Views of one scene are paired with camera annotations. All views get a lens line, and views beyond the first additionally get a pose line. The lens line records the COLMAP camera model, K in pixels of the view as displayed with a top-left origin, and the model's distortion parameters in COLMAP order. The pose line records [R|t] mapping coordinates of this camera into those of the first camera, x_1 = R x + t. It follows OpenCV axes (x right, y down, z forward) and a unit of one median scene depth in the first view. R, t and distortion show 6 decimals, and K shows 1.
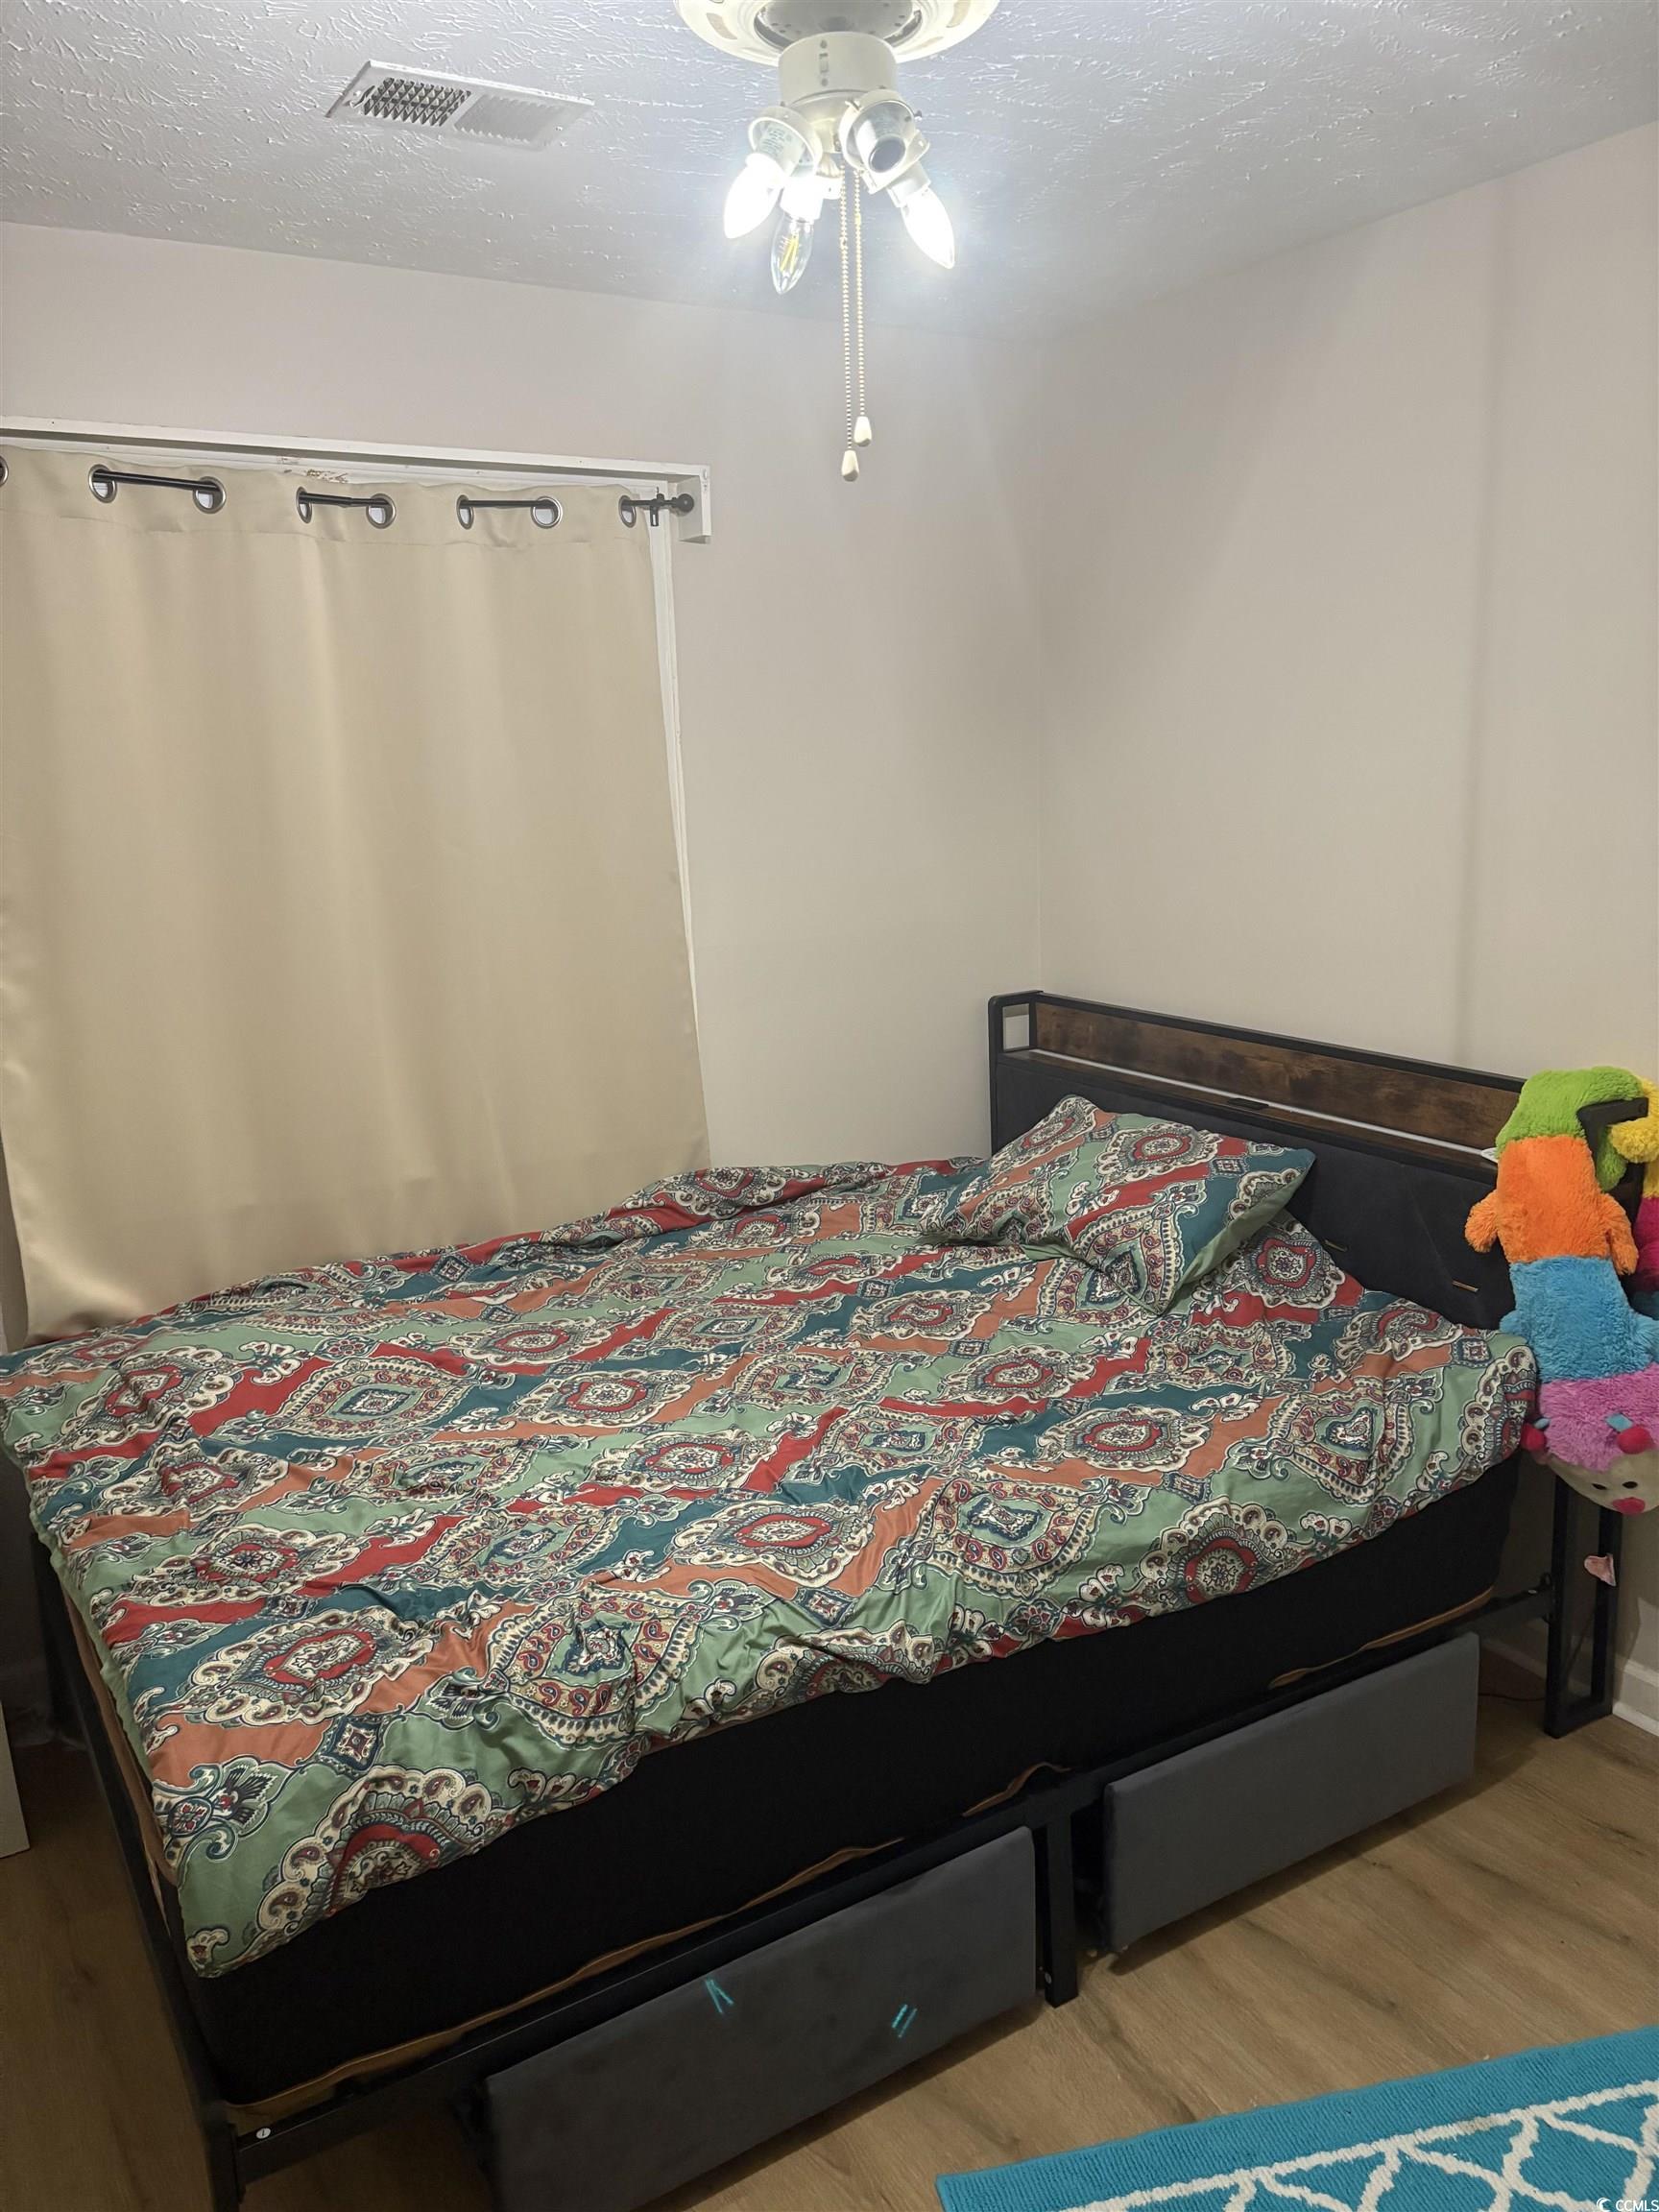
lens RADIAL K [[1675.2, 0, 829.5], [0, 1675.2, 1106.0], [0, 0, 1]] dist [0.030432, -0.000768]
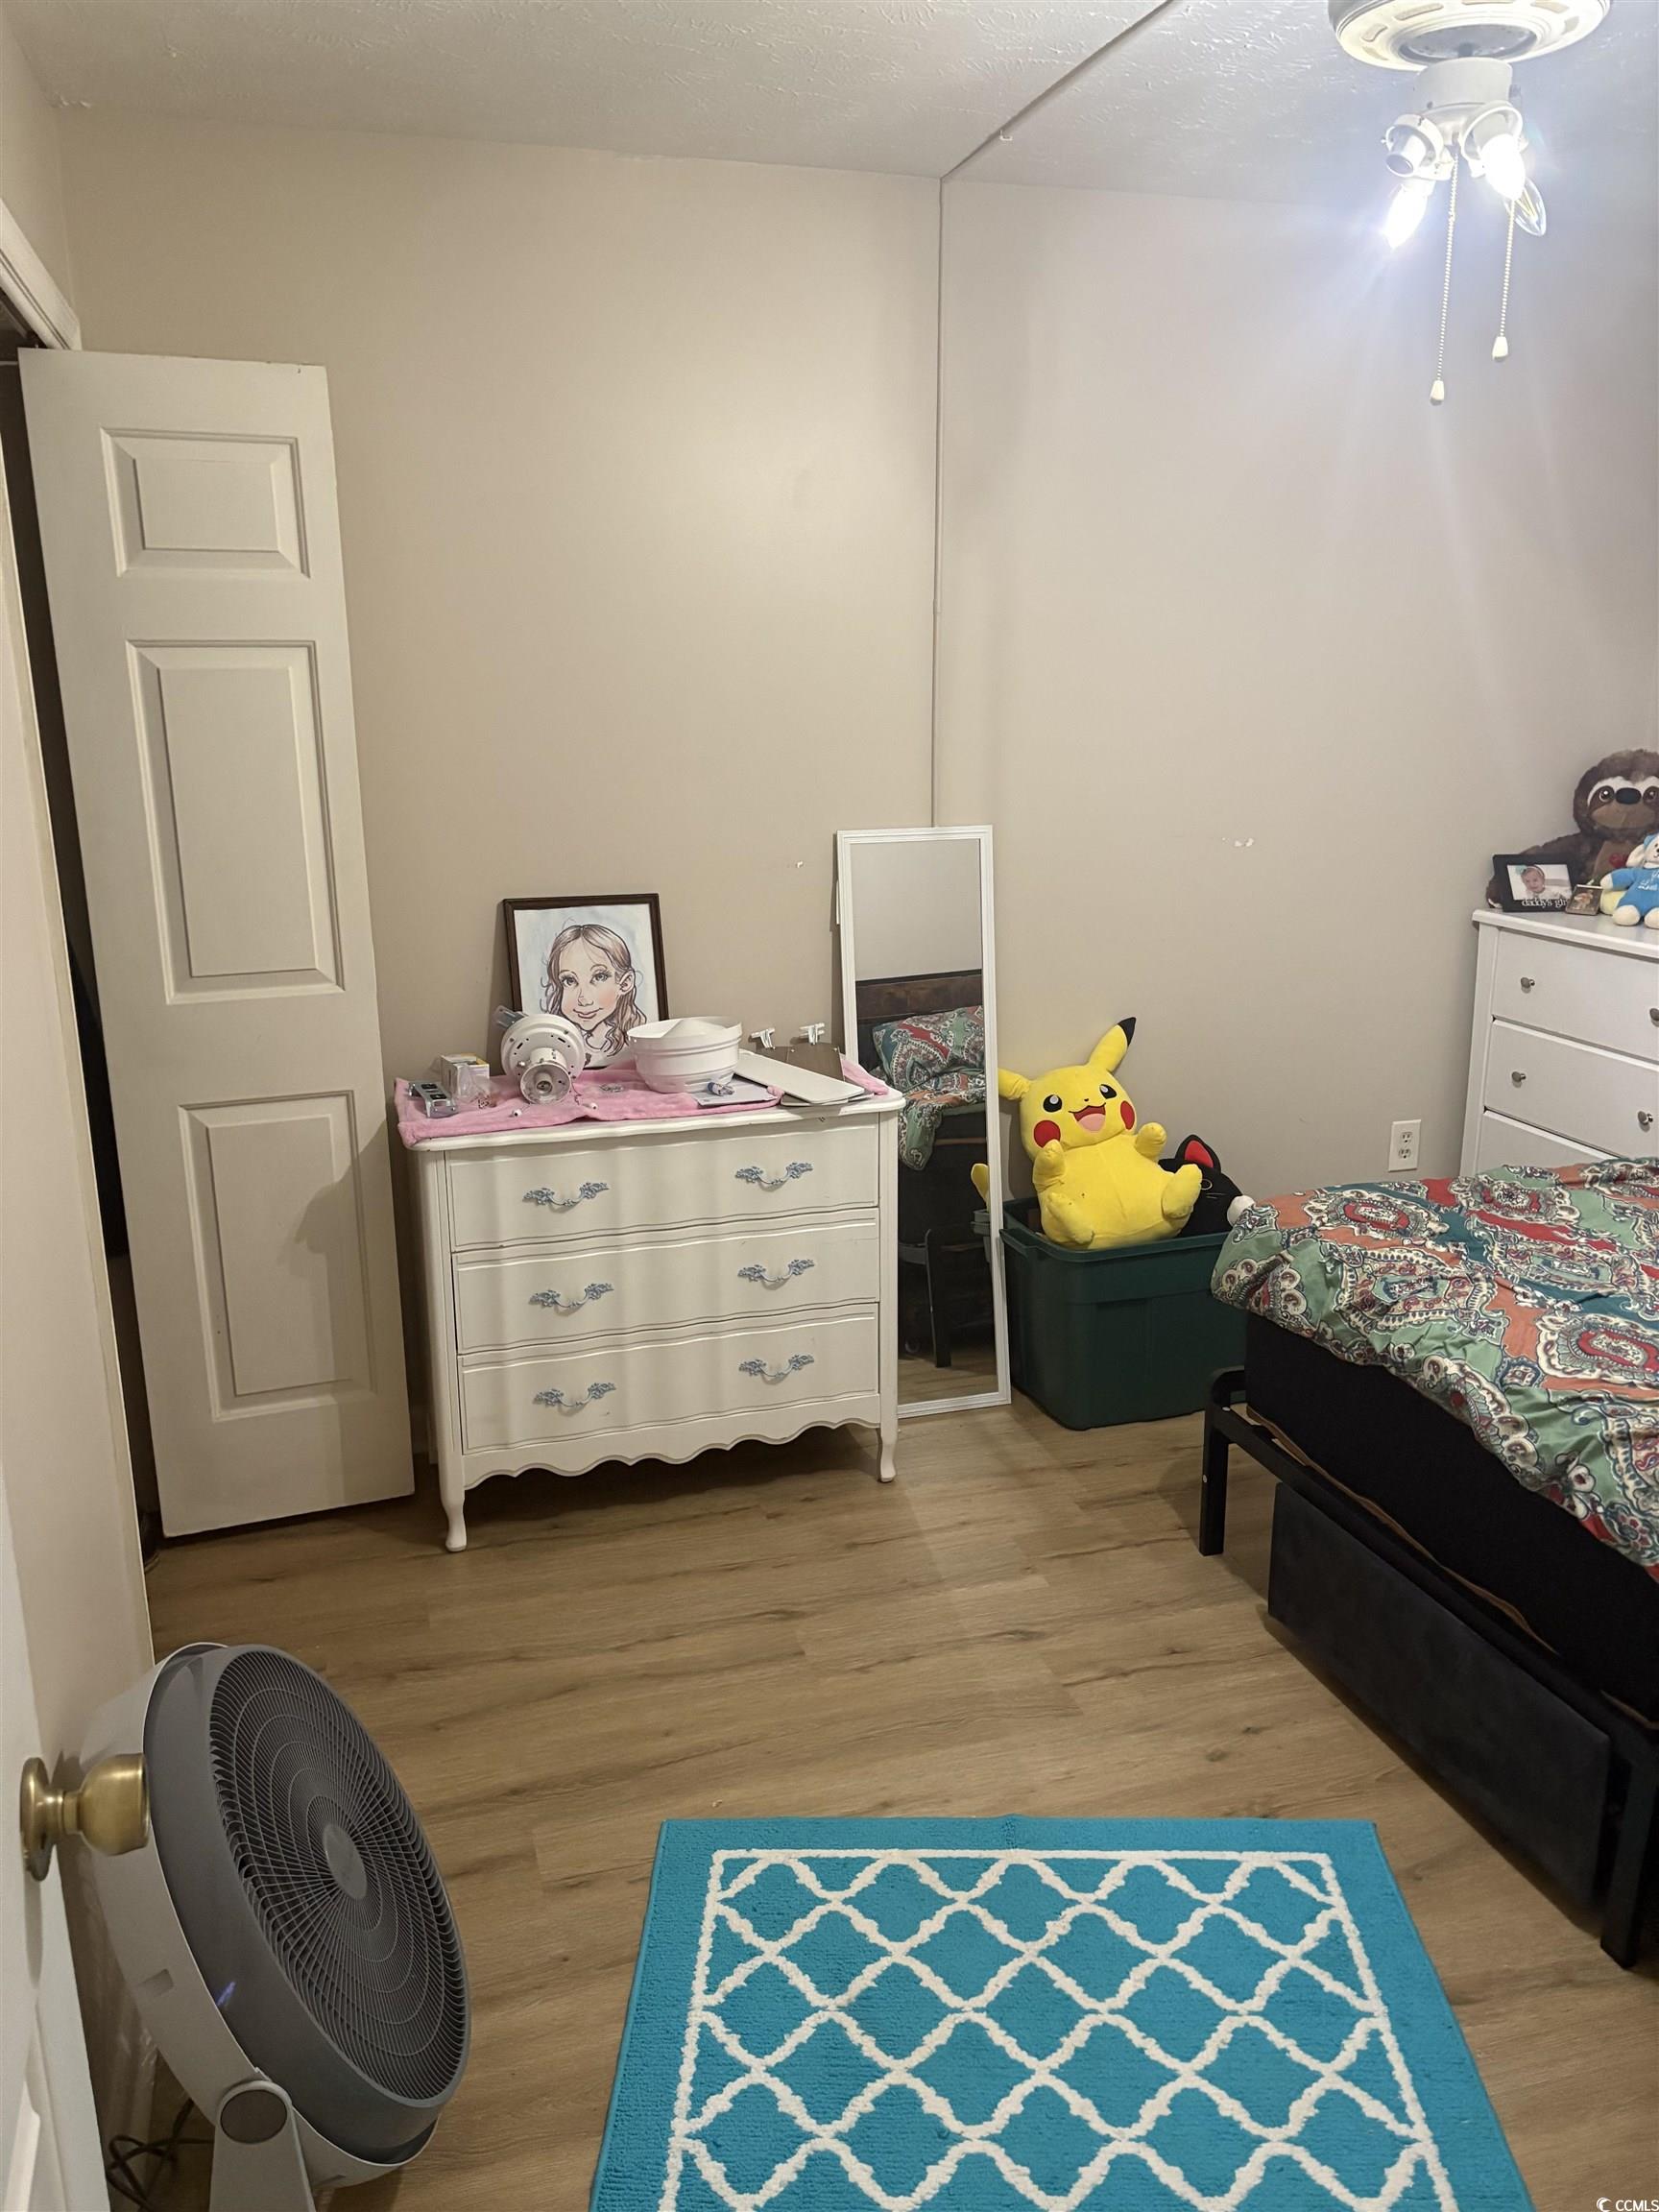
lens RADIAL K [[1675.2, 0, 829.5], [0, 1675.2, 1106.0], [0, 0, 1]] dist [0.030432, -0.000768]
pose [[-0.220313, 0.289107, -0.931600, 1.129715], [-0.196731, 0.922271, 0.332736, -0.162922], [0.955384, 0.256580, -0.146312, 0.683439]]
